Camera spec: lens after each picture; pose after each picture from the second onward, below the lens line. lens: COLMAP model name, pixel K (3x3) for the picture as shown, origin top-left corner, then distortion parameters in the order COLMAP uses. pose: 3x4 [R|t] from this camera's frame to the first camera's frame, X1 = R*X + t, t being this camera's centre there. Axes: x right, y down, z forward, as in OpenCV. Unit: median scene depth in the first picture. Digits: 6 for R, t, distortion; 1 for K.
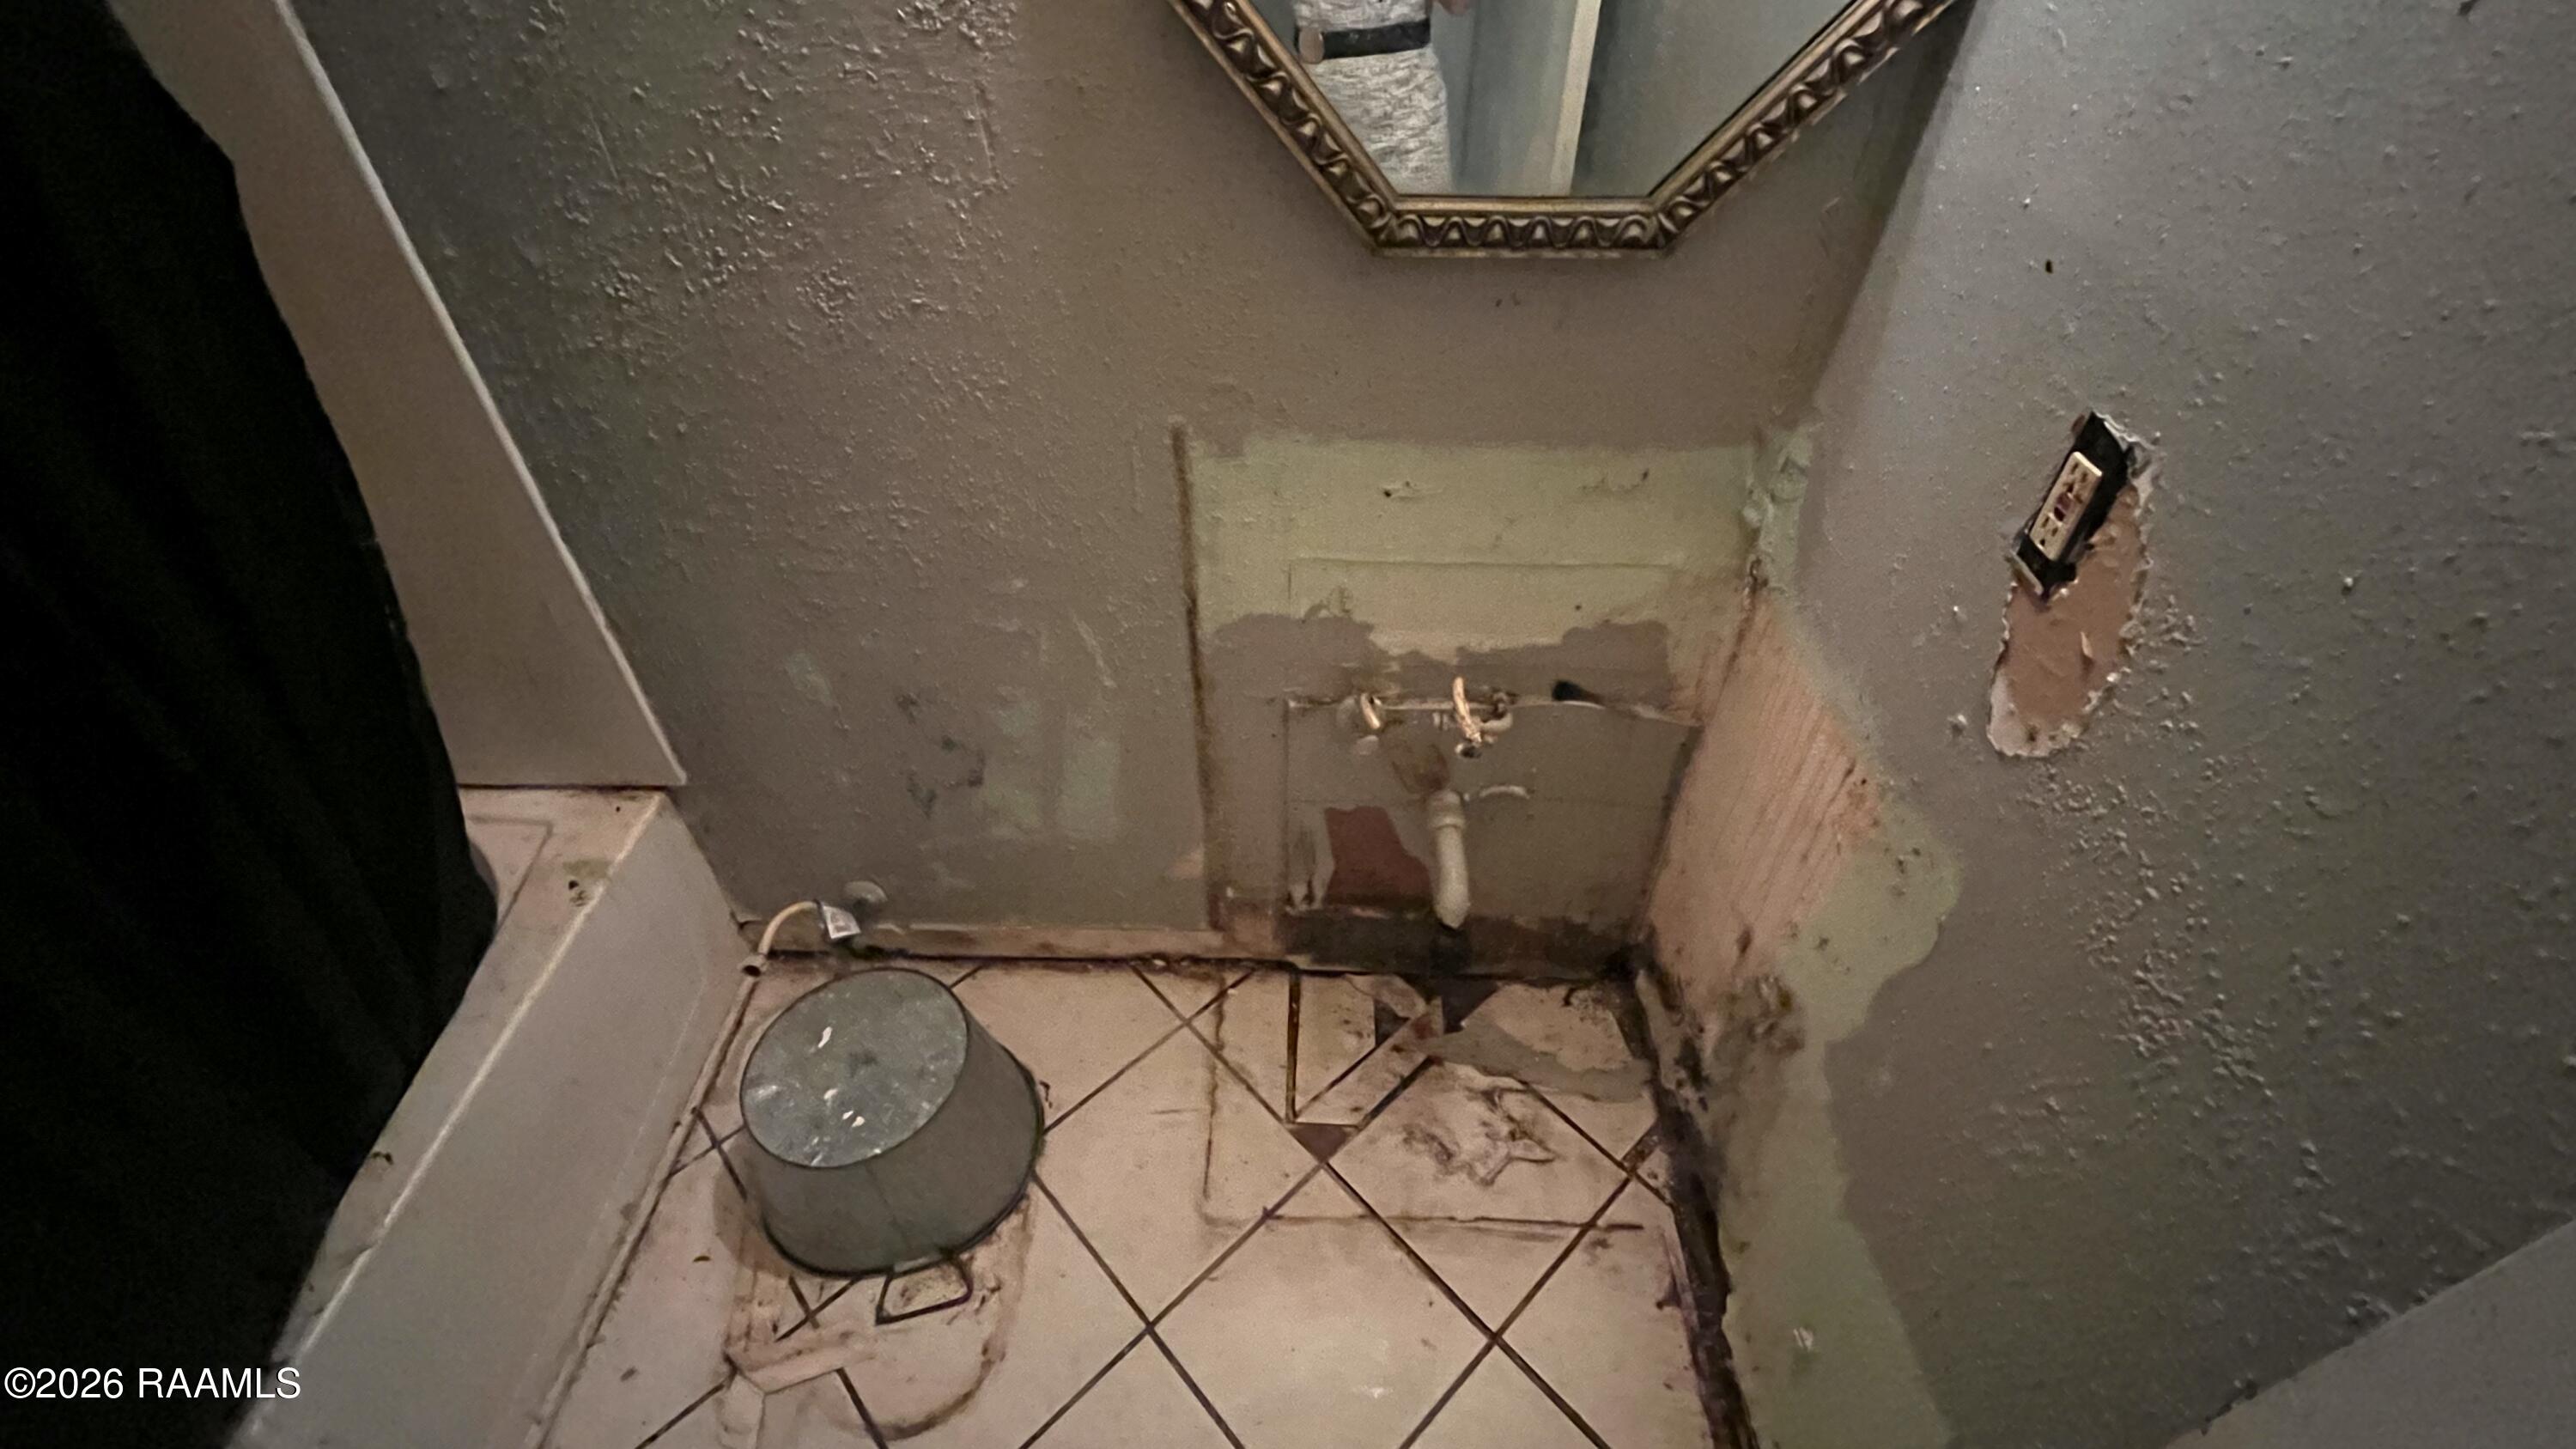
lens RADIAL K [[1034.6, 0, 1287.7], [0, 1034.6, 722.8], [0, 0, 1]] dist [-0.002395, -0.000251]
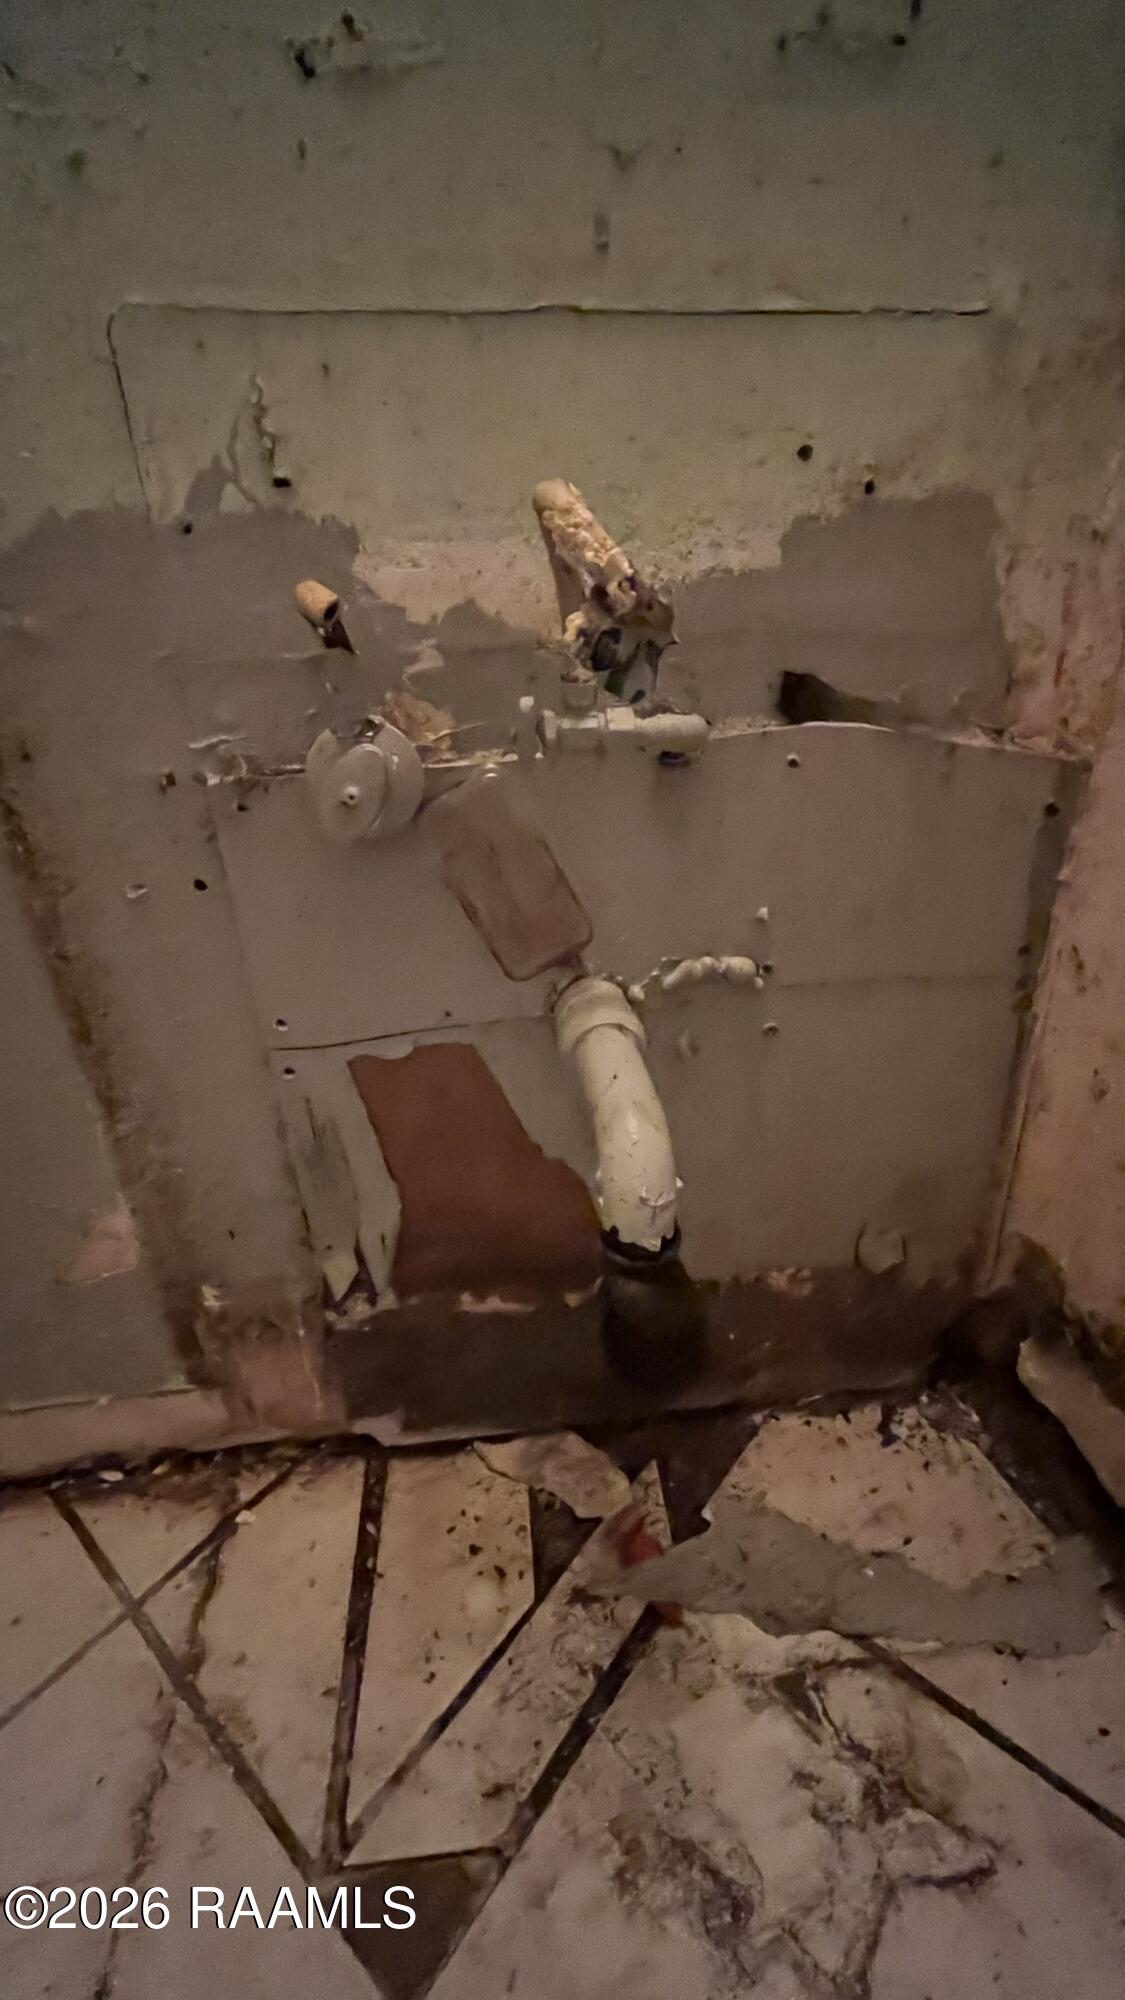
lens RADIAL K [[803.1, 0, 562.2], [0, 803.1, 1005.4], [0, 0, 1]] dist [-0.002395, -0.000251]
pose [[0.989805, -0.105316, 0.095886, 0.091039], [0.127846, 0.953704, -0.272221, 0.156174], [-0.062778, 0.281704, 0.957445, 0.575919]]
